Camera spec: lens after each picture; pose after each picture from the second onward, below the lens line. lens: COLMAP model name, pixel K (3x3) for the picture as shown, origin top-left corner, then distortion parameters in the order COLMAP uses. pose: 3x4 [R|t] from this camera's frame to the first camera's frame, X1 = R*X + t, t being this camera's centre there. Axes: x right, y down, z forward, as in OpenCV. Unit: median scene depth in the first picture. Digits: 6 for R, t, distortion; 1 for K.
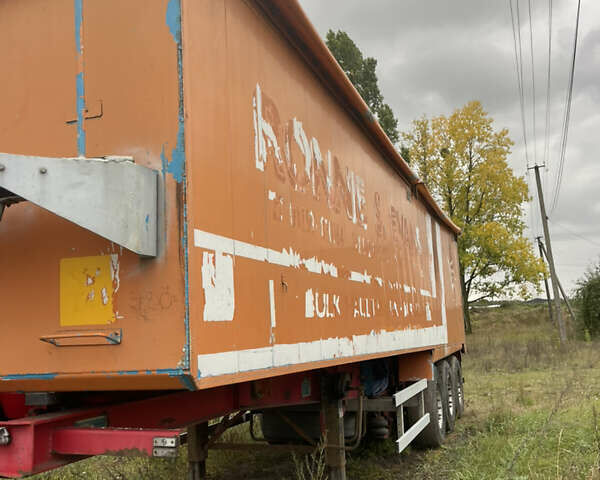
lens RADIAL K [[595.1, 0, 298.1], [0, 595.1, 248.8], [0, 0, 1]] dist [0.034370, -0.018840]
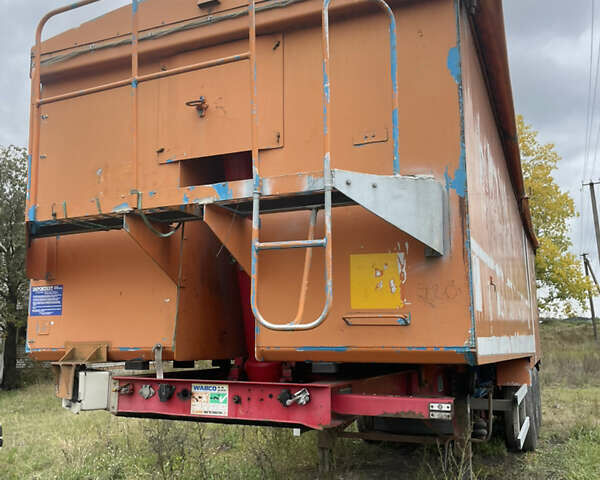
lens RADIAL K [[595.1, 0, 298.1], [0, 595.1, 248.8], [0, 0, 1]] dist [0.034370, -0.018840]
pose [[0.997982, 0.038645, -0.050388, -0.452981], [-0.039234, 0.999172, -0.010758, 0.022199], [0.049931, 0.012713, 0.998672, -0.240441]]
